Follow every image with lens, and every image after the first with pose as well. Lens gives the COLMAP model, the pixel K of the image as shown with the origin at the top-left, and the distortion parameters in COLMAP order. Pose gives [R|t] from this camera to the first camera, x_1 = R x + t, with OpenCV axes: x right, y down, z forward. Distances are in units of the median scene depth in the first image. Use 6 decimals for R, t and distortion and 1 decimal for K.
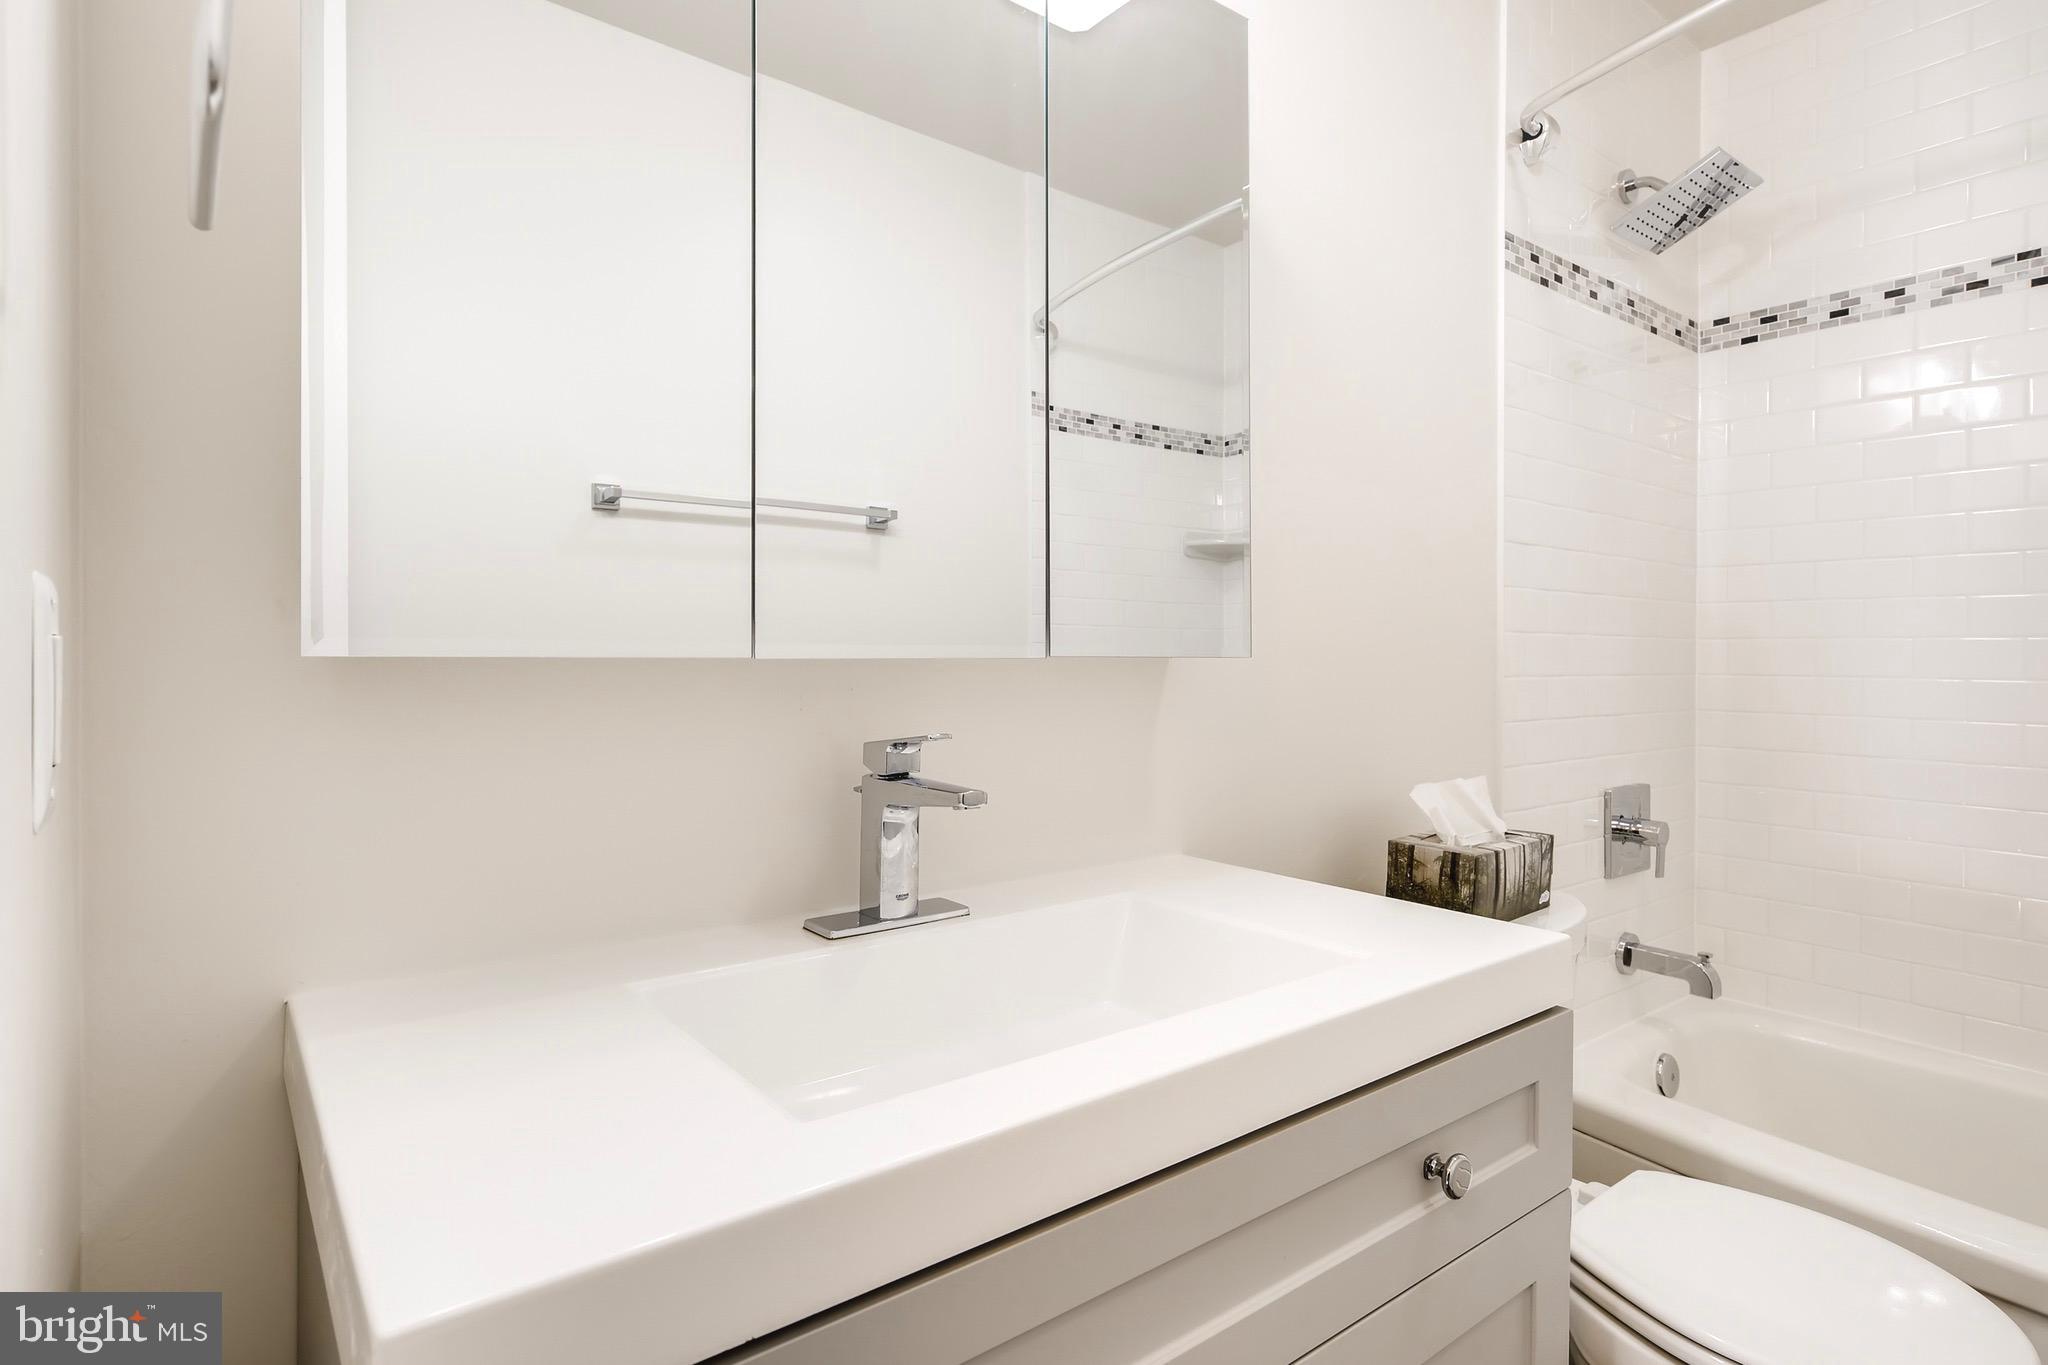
lens RADIAL K [[1047.1, 0, 1035.1], [0, 1047.1, 653.5], [0, 0, 1]] dist [-0.006941, 0.006762]
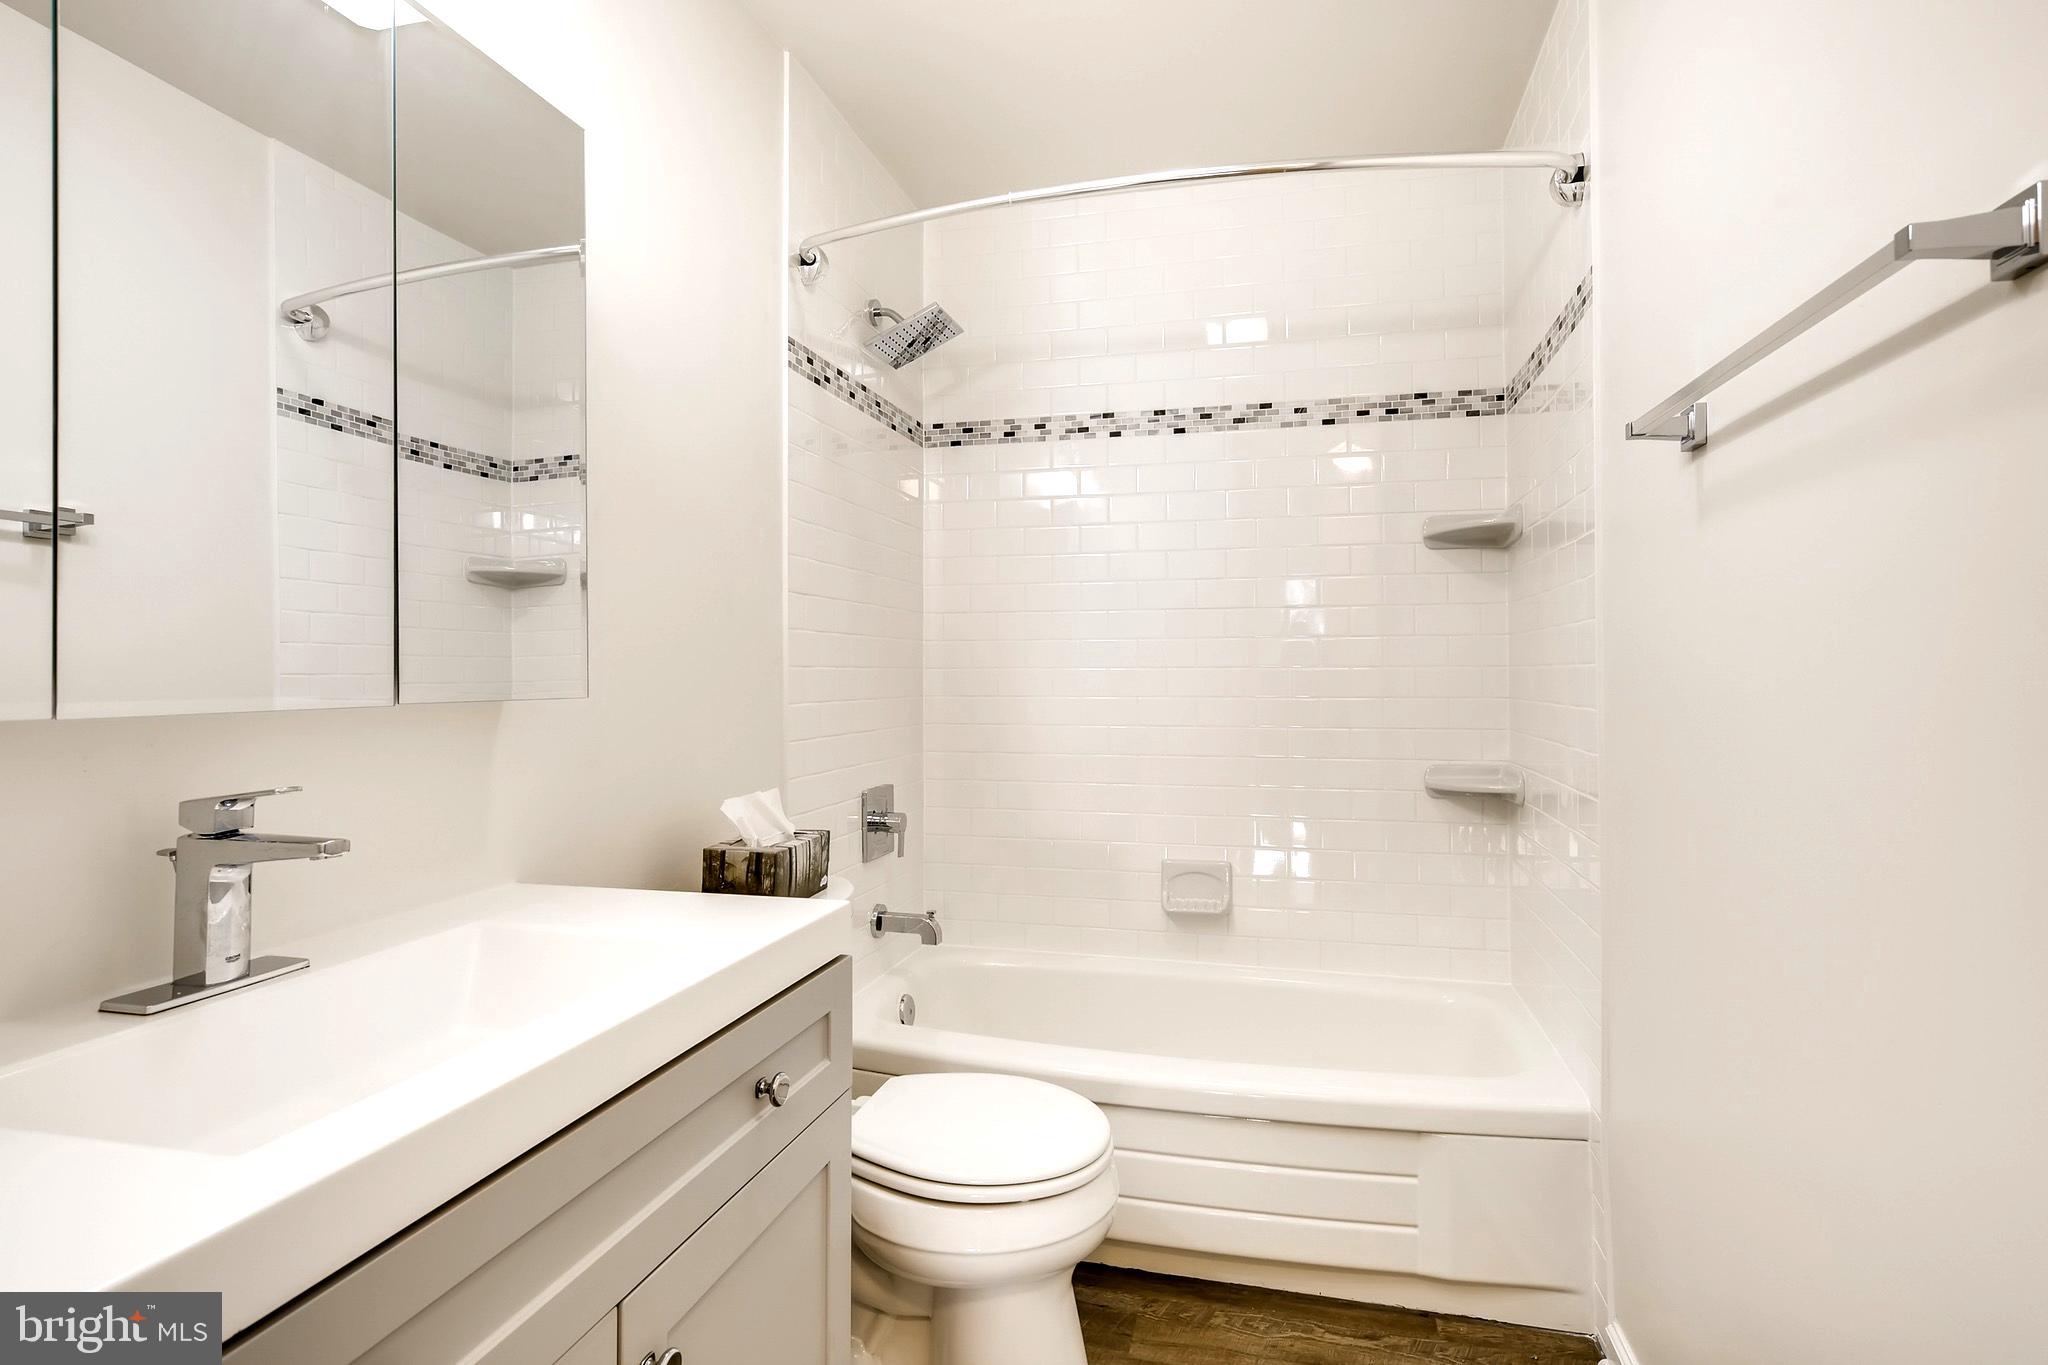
lens RADIAL K [[1047.1, 0, 1024.6], [0, 1047.1, 676.3], [0, 0, 1]] dist [-0.006941, 0.006762]
pose [[0.787835, -0.010191, 0.615802, -0.083708], [0.007402, 0.999948, 0.007077, -0.017016], [-0.615841, -0.001017, 0.787869, -0.121865]]
